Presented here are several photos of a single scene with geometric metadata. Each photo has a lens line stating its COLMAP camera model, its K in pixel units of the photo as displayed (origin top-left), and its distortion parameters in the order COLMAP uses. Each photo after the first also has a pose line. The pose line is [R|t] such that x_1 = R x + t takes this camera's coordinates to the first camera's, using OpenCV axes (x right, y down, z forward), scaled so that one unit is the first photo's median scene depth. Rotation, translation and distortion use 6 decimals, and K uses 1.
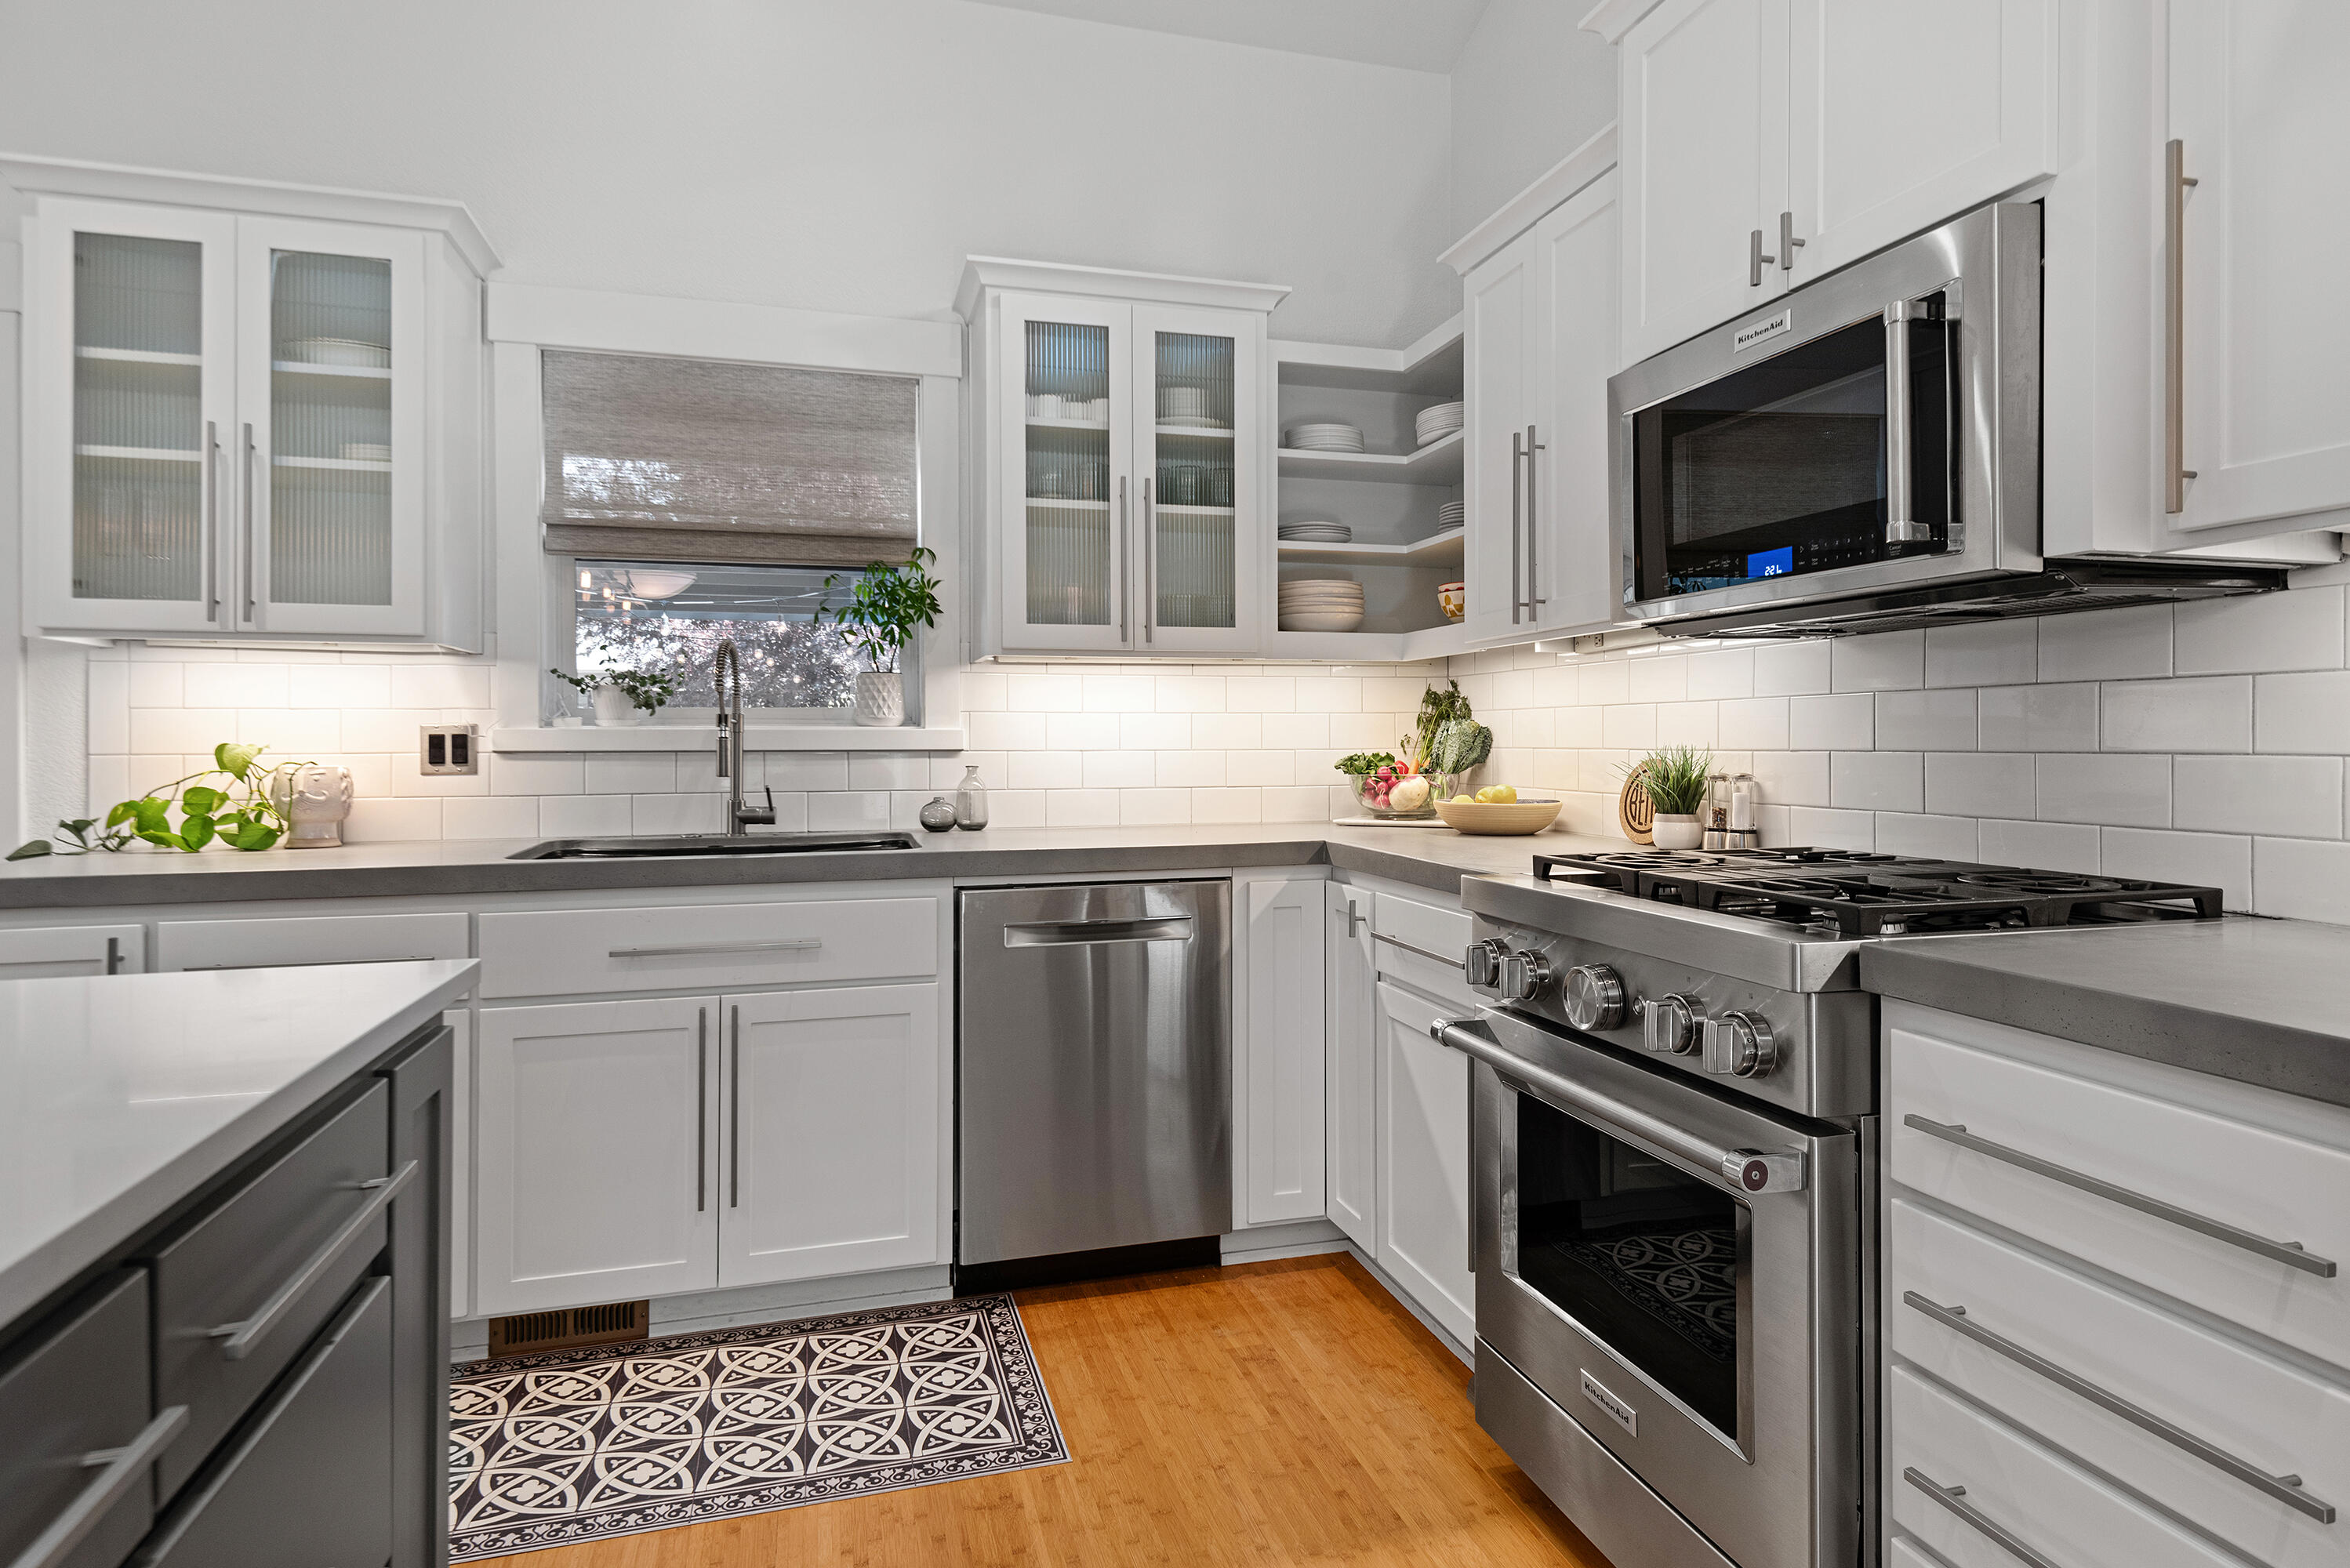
lens RADIAL K [[1342.8, 0, 1162.1], [0, 1342.8, 739.2], [0, 0, 1]] dist [0.033480, -0.014807]
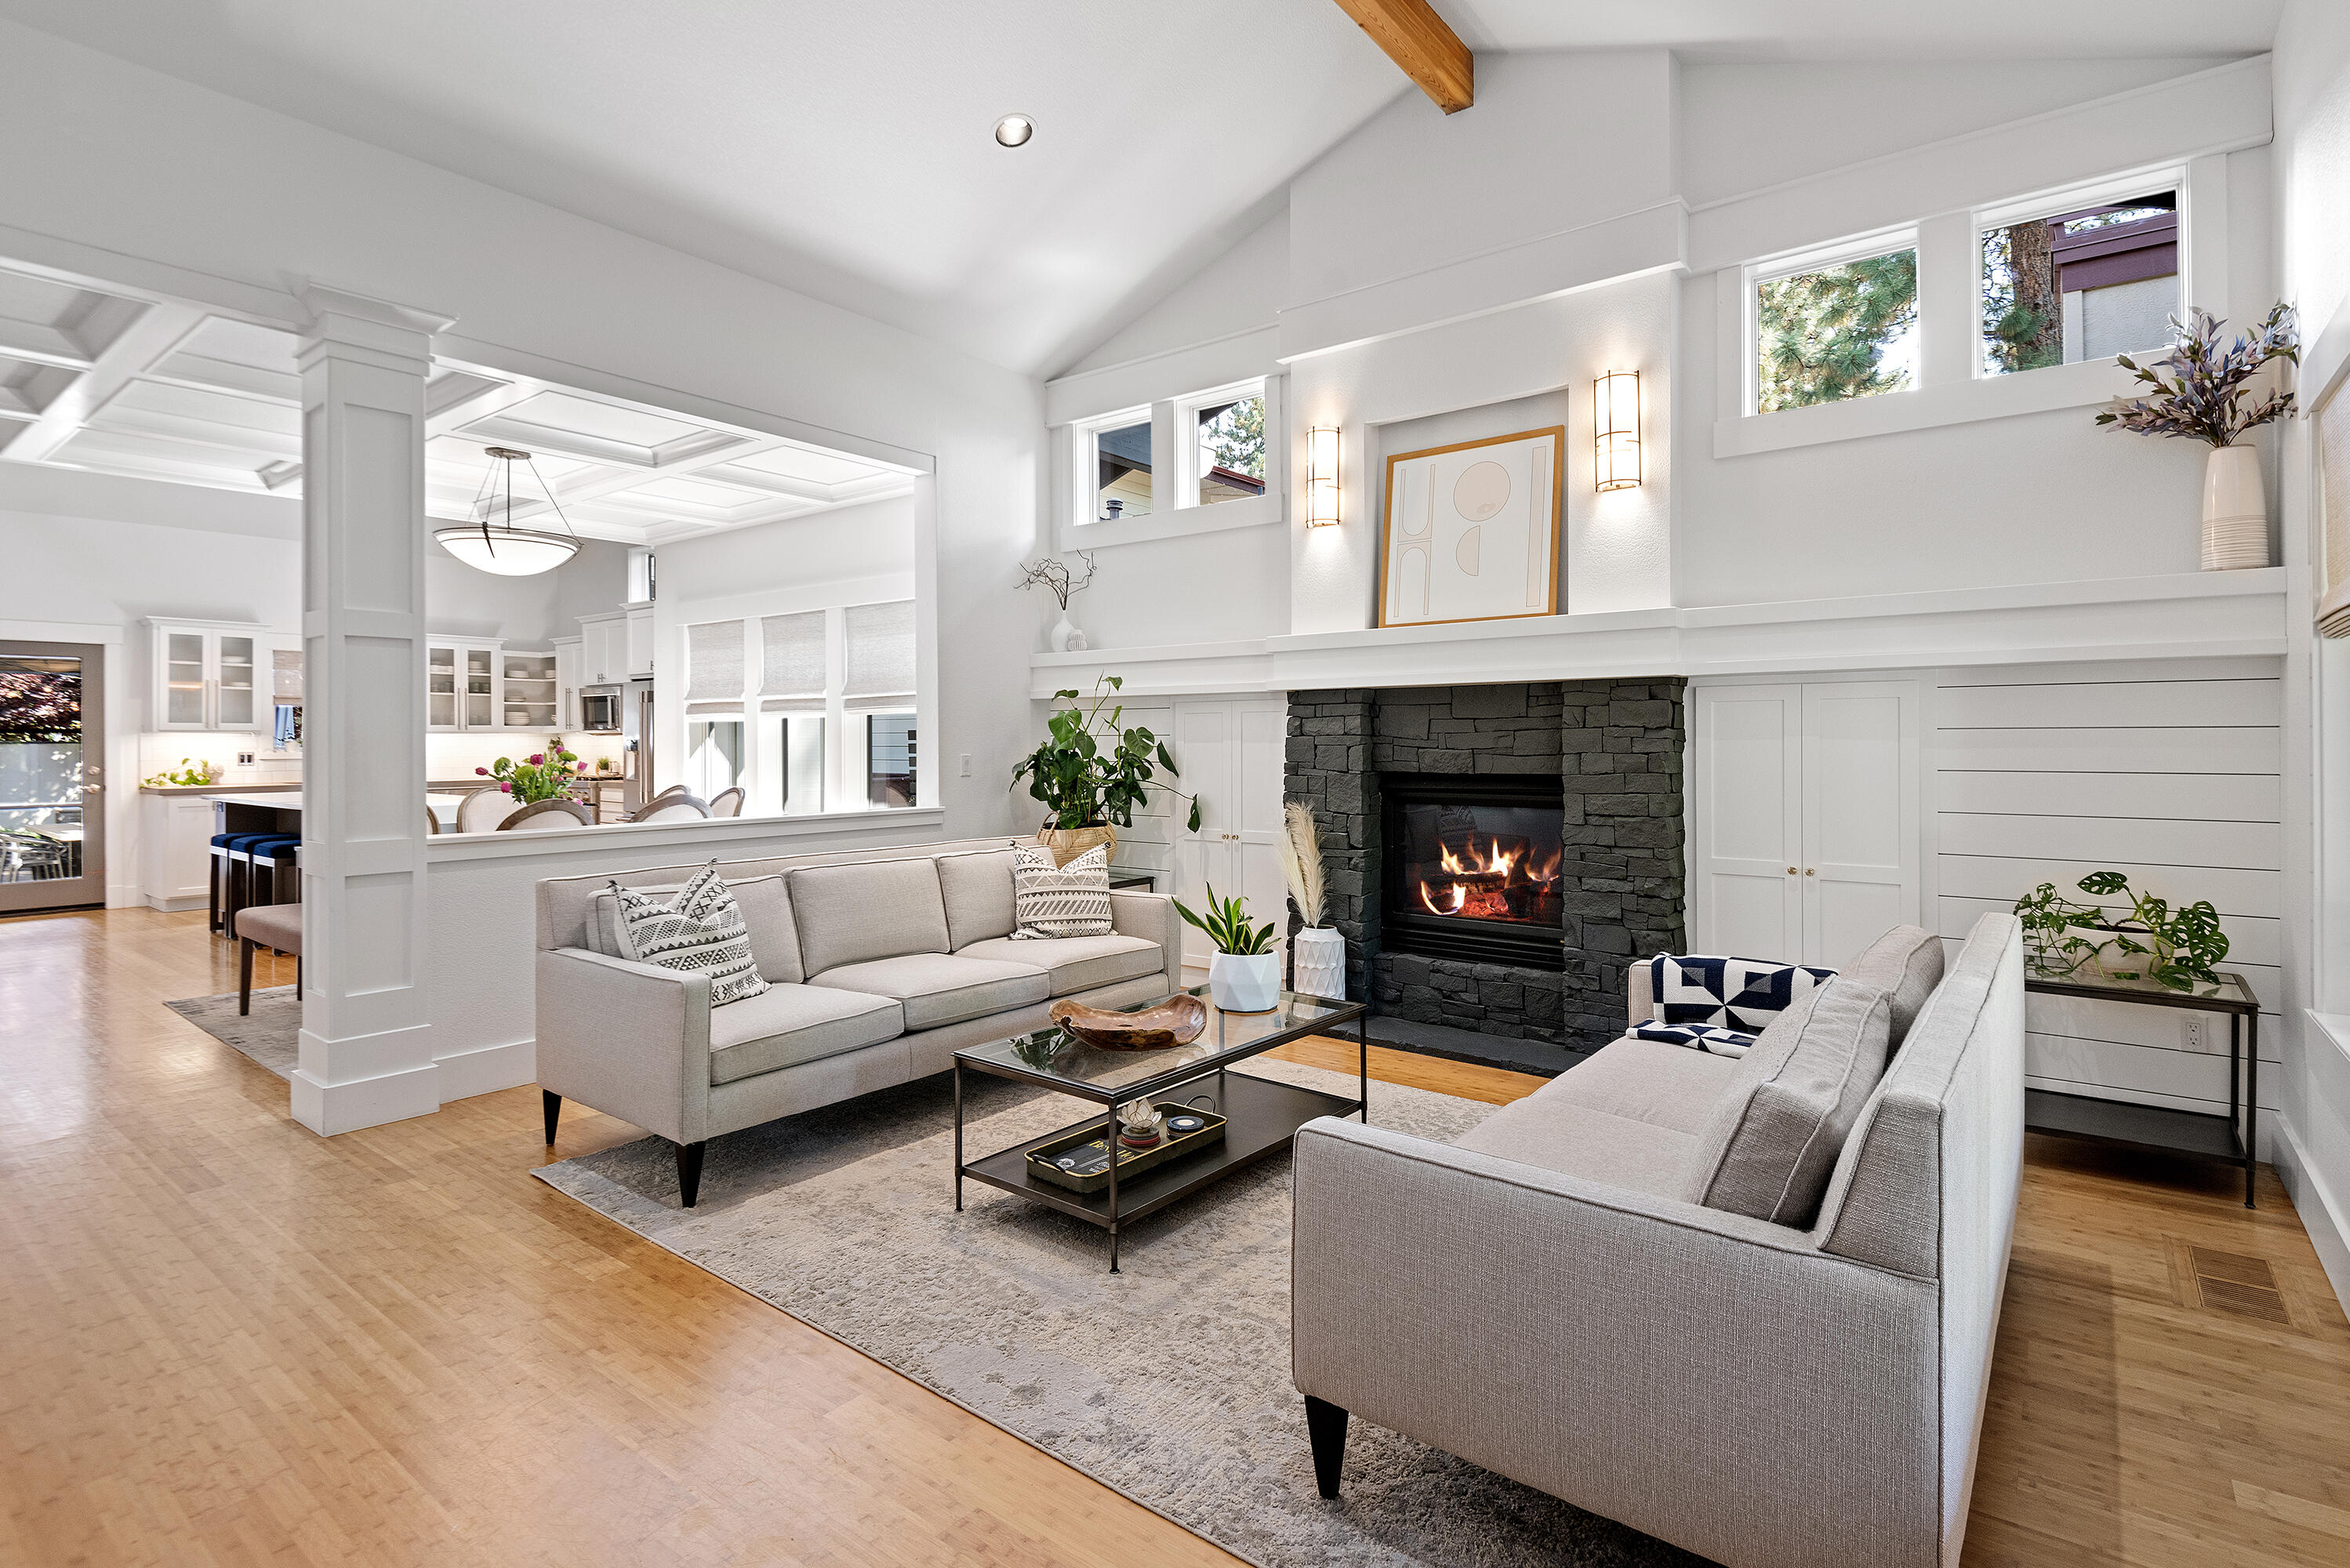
lens RADIAL K [[1159.9, 0, 1127.1], [0, 1159.9, 734.9], [0, 0, 1]] dist [0.019559, -0.010569]
pose [[0.827713, 0.003531, 0.561141, -0.331188], [0.000805, 0.999972, -0.007479, -0.032058], [-0.561152, 0.006642, 0.827686, -2.967903]]
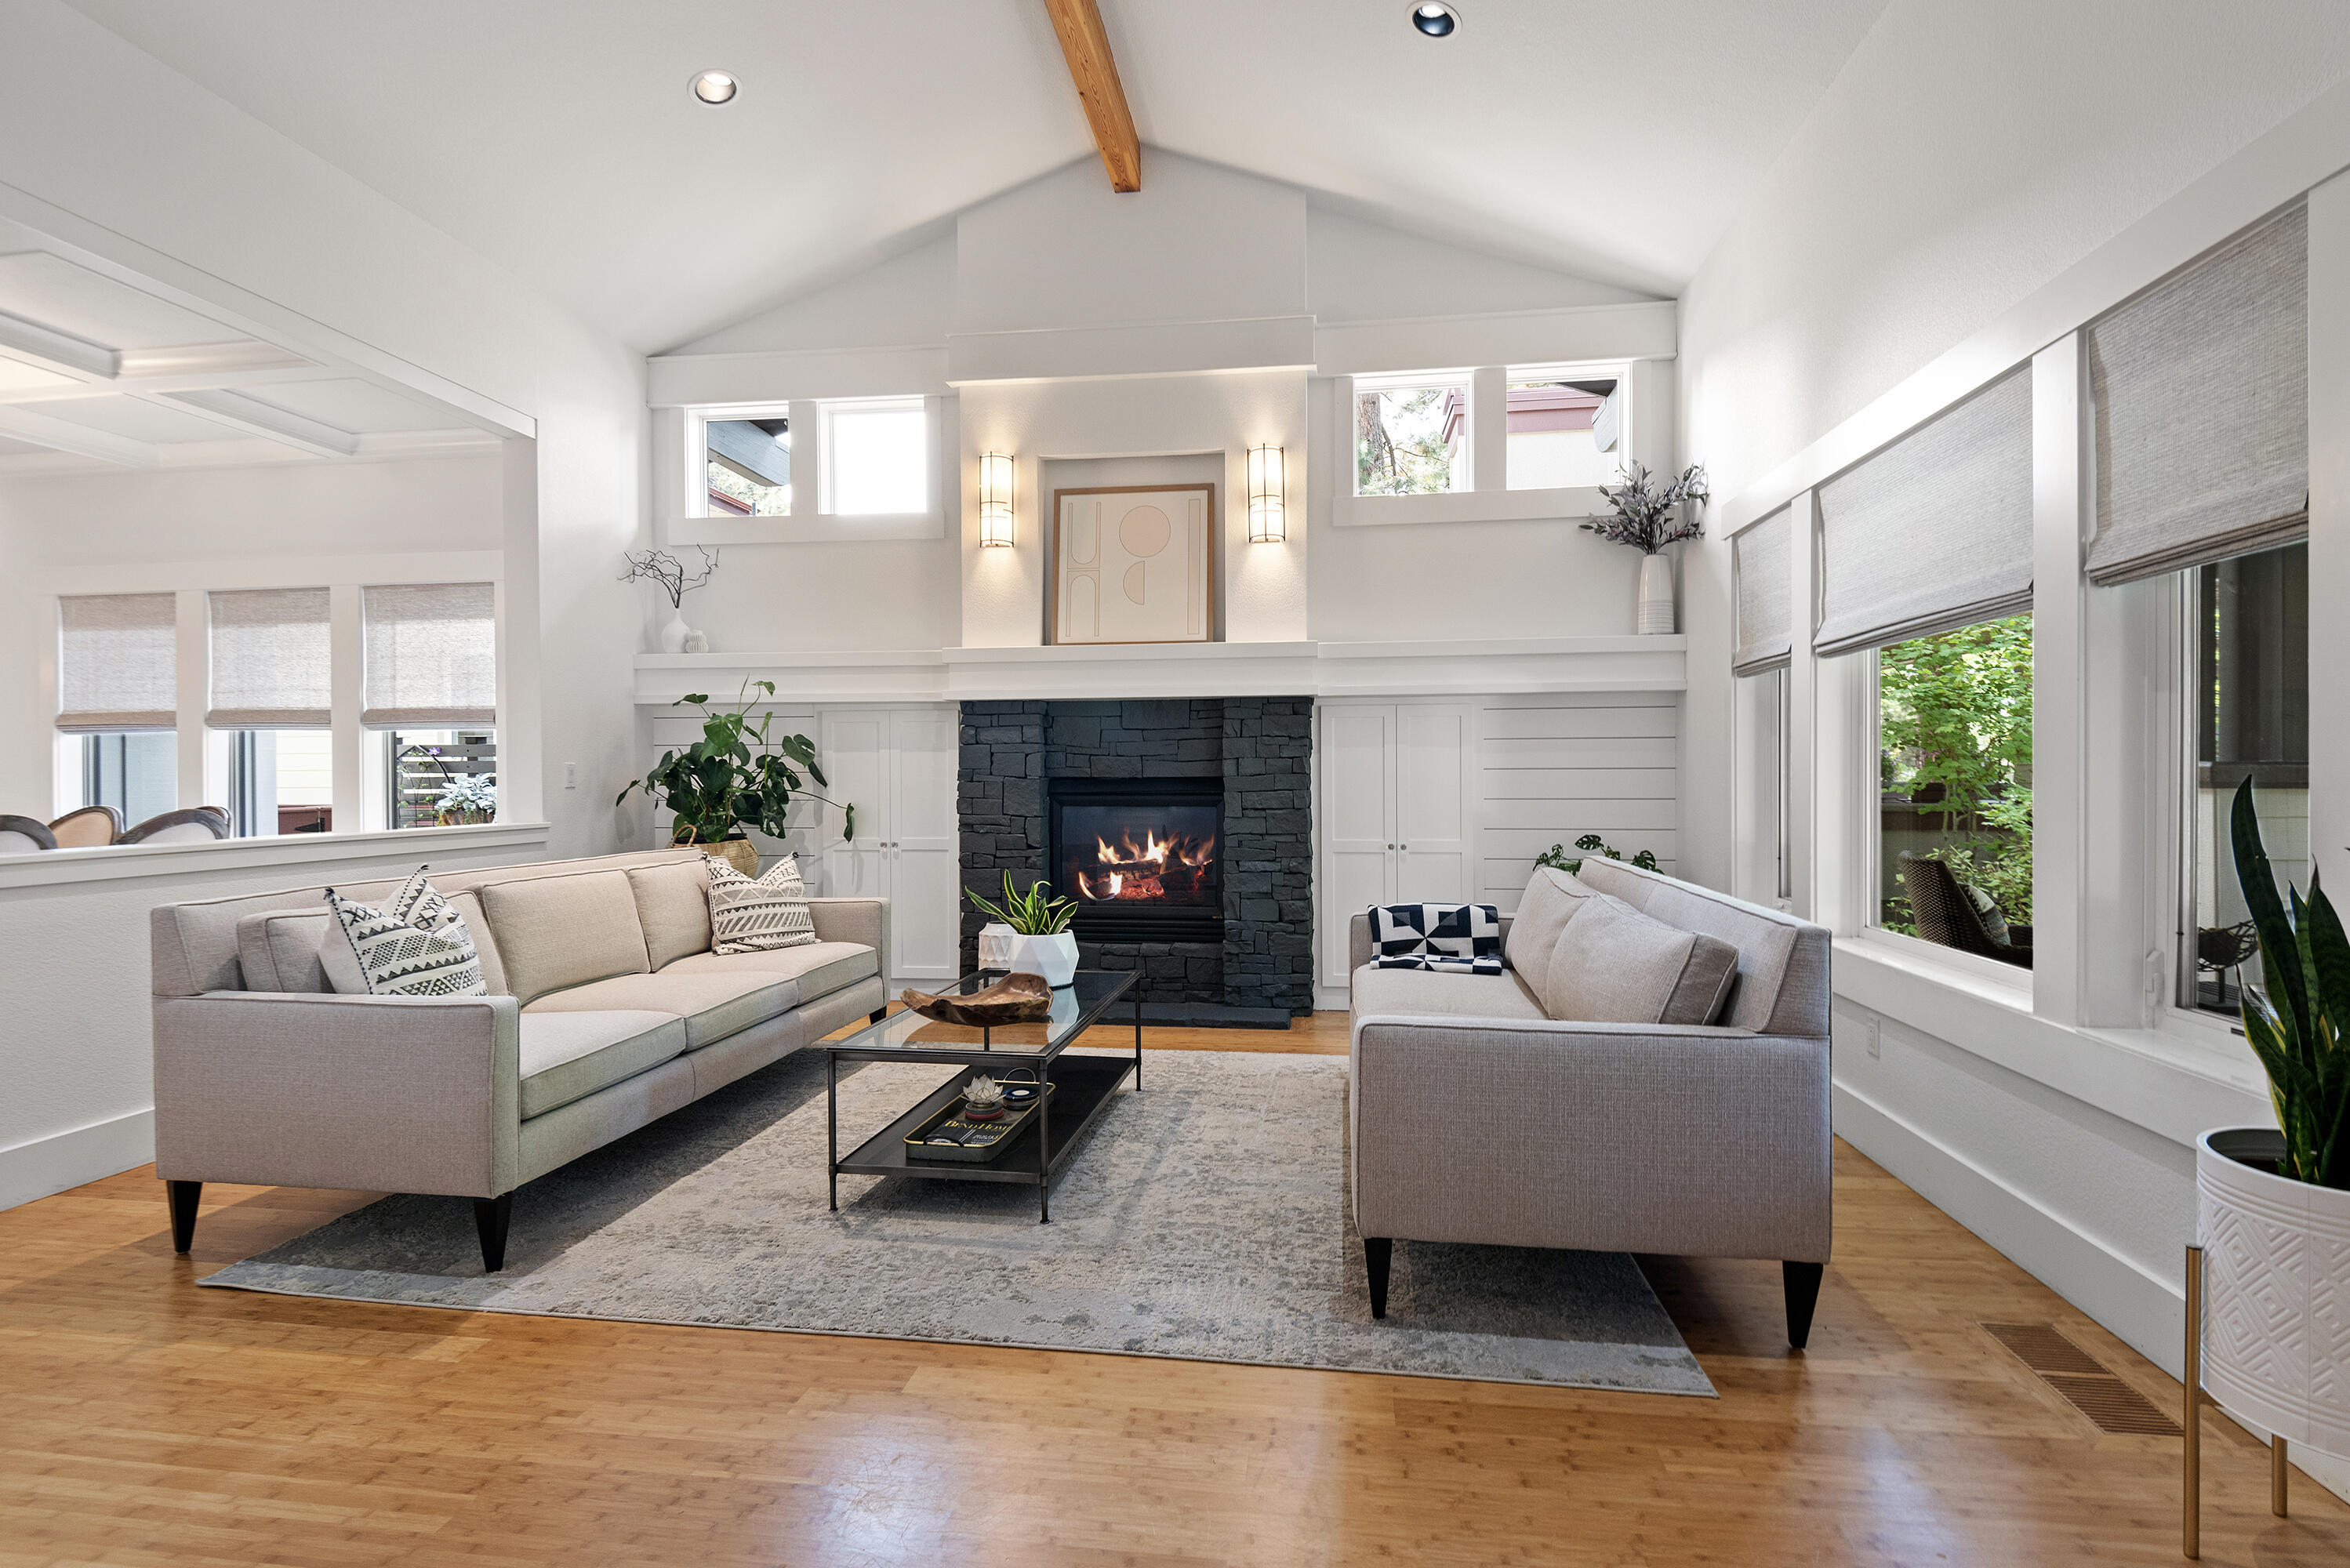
lens RADIAL K [[1159.9, 0, 1132.4], [0, 1159.9, 765.8], [0, 0, 1]] dist [0.019559, -0.010569]
pose [[0.417881, 0.016508, 0.908352, -0.677301], [0.000297, 0.999832, -0.018308, 0.022515], [-0.908502, 0.007920, 0.417806, -2.673544]]
